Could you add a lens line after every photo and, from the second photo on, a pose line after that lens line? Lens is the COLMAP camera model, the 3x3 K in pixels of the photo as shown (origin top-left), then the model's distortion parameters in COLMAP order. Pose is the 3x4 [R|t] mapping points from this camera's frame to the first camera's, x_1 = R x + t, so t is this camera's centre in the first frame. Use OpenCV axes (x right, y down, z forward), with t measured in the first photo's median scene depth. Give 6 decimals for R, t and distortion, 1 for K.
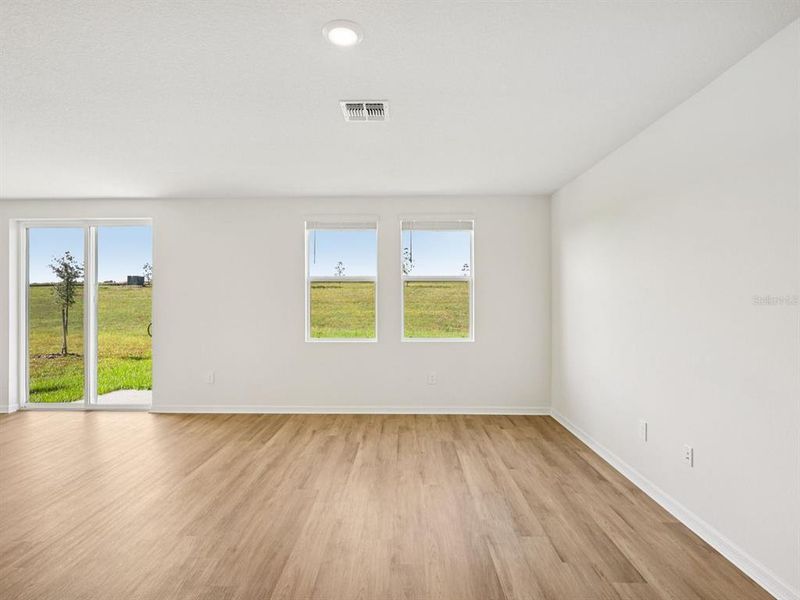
lens RADIAL K [[423.0, 0, 400.0], [0, 423.0, 300.0], [0, 0, 1]] dist [0.002484, 0.000521]
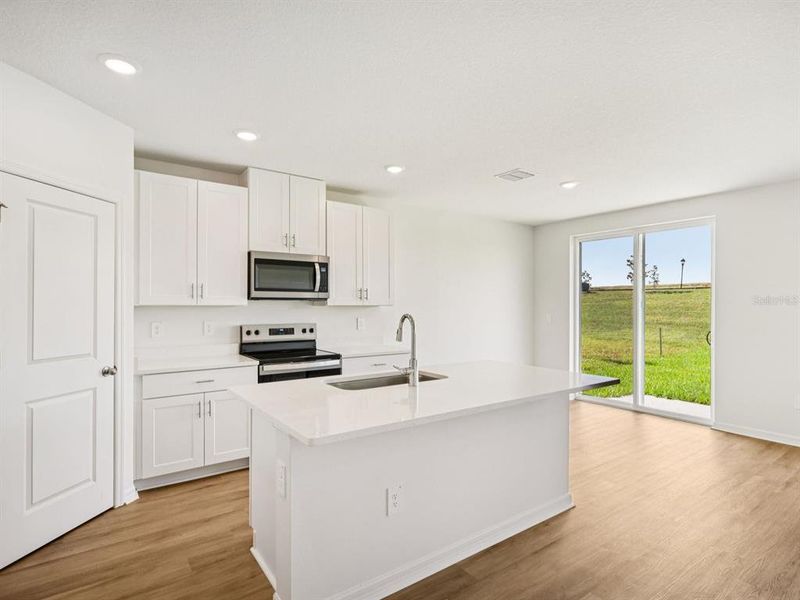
lens RADIAL K [[423.0, 0, 400.0], [0, 423.0, 300.0], [0, 0, 1]] dist [0.002484, 0.000521]
pose [[0.597727, -0.005053, -0.801684, -0.190462], [-0.005982, 0.999924, -0.010763, 0.002689], [0.801678, 0.011229, 0.597651, -0.062733]]
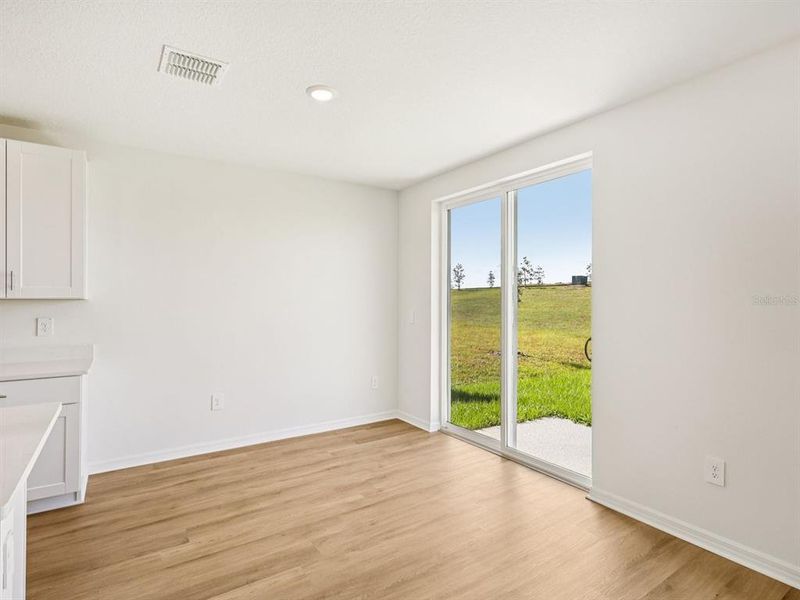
lens RADIAL K [[419.4, 0, 400.4], [0, 419.4, 294.5], [0, 0, 1]] dist [-0.001824, -0.000103]
pose [[0.569960, -0.006047, -0.821650, -0.202809], [-0.004695, 0.999933, -0.010615, 0.003154], [0.821659, 0.009908, 0.569893, 0.352048]]
